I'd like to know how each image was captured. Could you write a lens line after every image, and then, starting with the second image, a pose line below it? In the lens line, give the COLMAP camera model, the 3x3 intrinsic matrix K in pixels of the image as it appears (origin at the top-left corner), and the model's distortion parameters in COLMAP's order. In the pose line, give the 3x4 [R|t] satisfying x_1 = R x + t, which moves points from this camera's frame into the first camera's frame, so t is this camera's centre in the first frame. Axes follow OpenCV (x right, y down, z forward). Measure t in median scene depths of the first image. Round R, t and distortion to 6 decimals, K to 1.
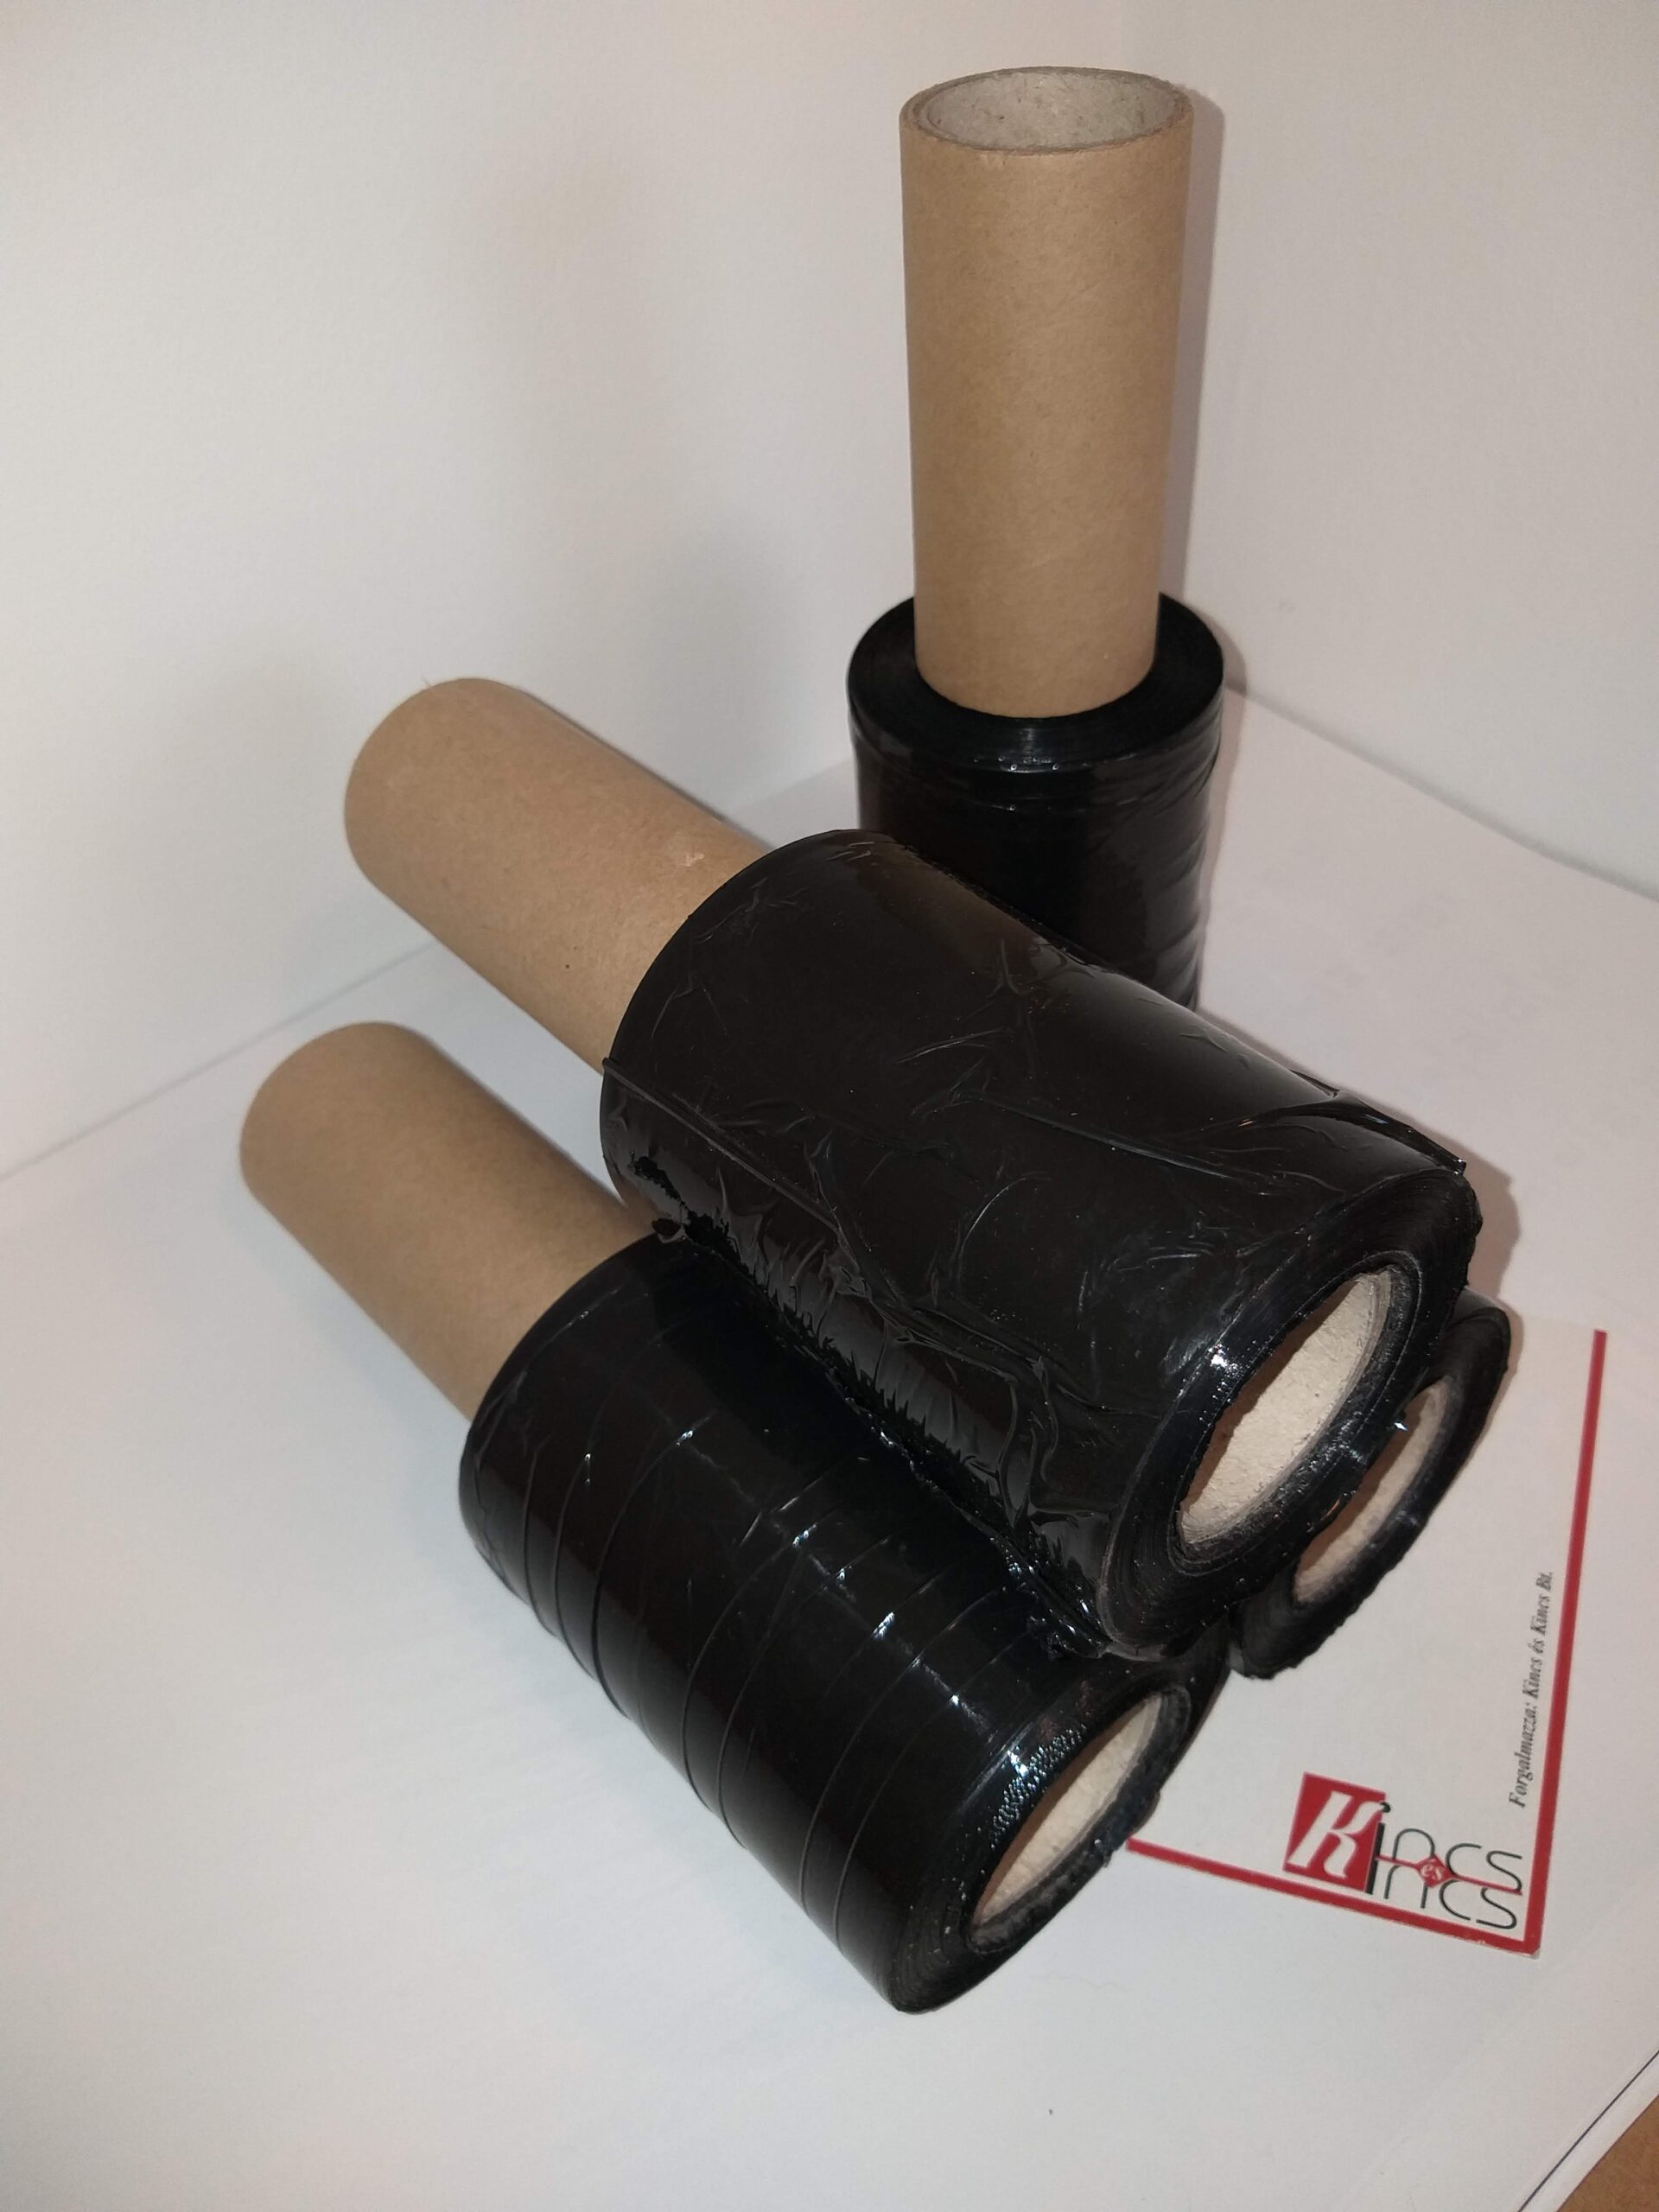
lens RADIAL K [[1781.0, 0, 836.3], [0, 1781.0, 994.1], [0, 0, 1]] dist [0.090758, -0.189956]
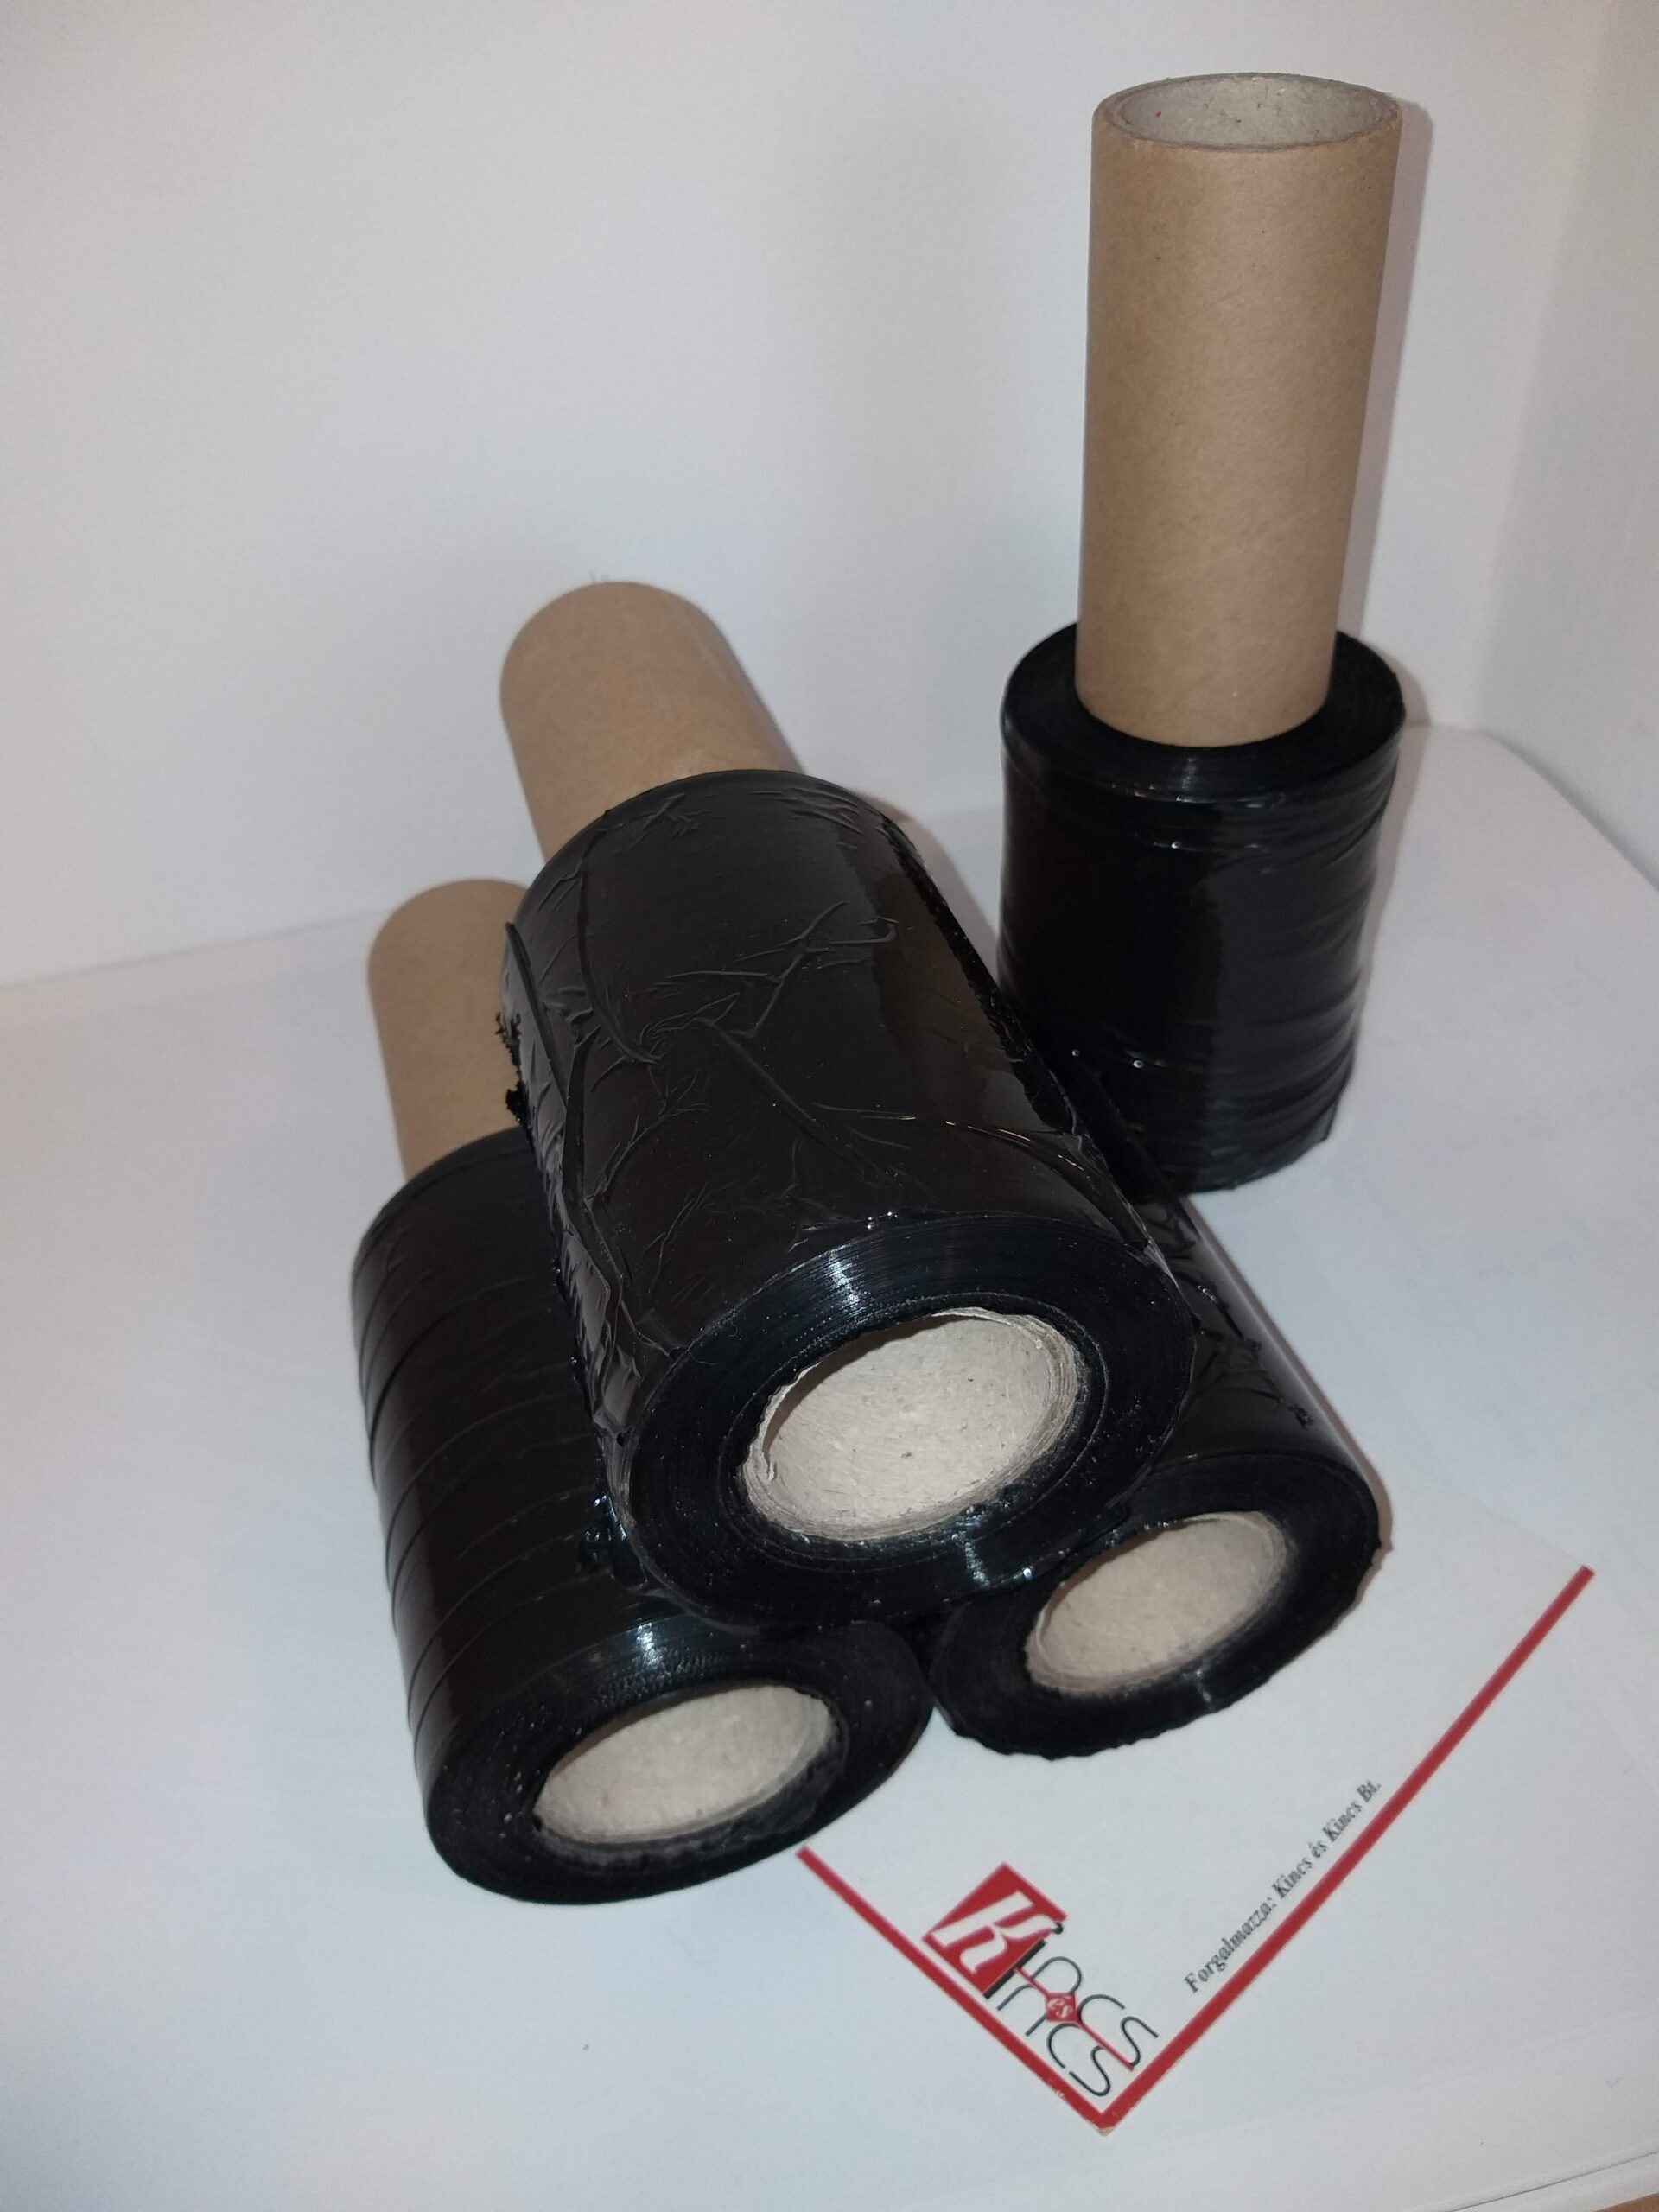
lens RADIAL K [[1781.0, 0, 836.3], [0, 1781.0, 994.1], [0, 0, 1]] dist [0.090758, -0.189956]
pose [[0.909561, 0.270277, -0.315672, 0.367602], [-0.275091, 0.960946, 0.030125, -0.008815], [0.311486, 0.059438, 0.948390, 0.053763]]
